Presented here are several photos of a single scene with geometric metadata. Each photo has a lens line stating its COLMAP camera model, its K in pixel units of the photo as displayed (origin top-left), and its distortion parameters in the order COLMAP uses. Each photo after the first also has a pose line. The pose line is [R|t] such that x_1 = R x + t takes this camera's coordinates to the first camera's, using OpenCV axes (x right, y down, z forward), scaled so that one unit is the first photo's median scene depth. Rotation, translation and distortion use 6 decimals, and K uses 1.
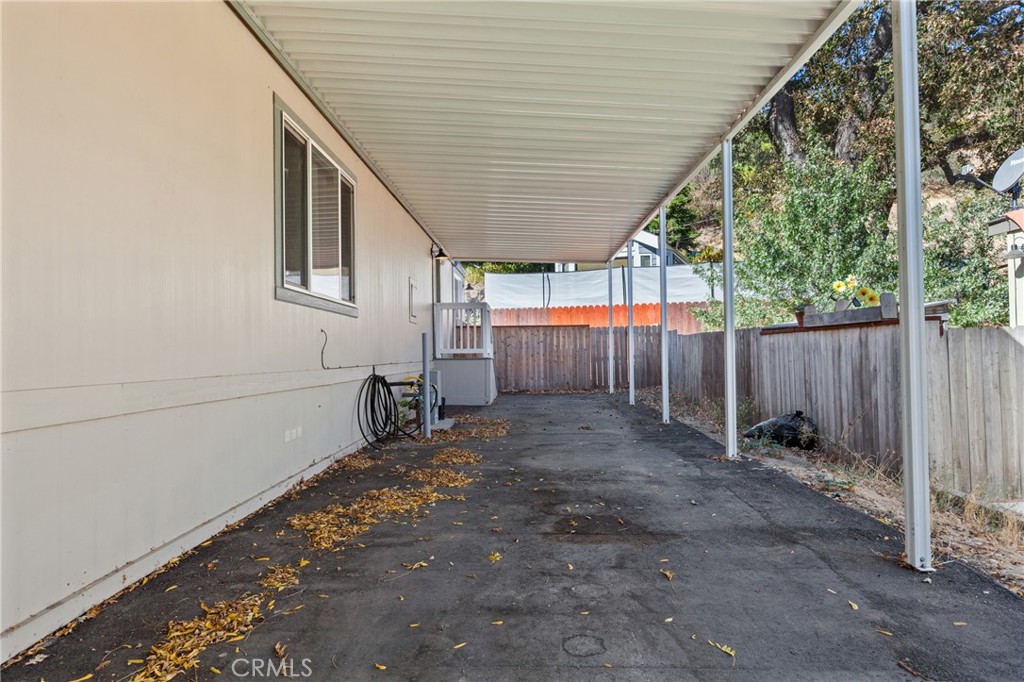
lens RADIAL K [[657.3, 0, 512.0], [0, 657.3, 341.0], [0, 0, 1]] dist [0.000120, -0.000803]
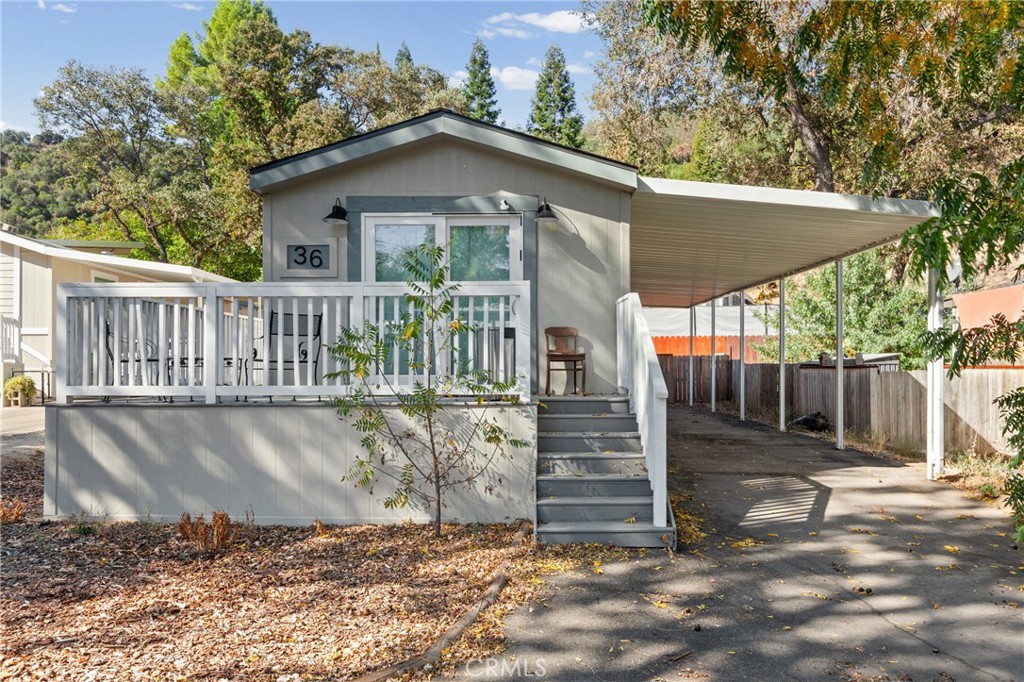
lens RADIAL K [[750.4, 0, 514.4], [0, 750.4, 361.8], [0, 0, 1]] dist [-0.010342, -0.003251]
pose [[0.999807, 0.012066, -0.015480, -0.316208], [-0.011898, 0.999870, 0.010897, -0.038039], [0.015609, -0.010711, 0.999821, -0.913077]]
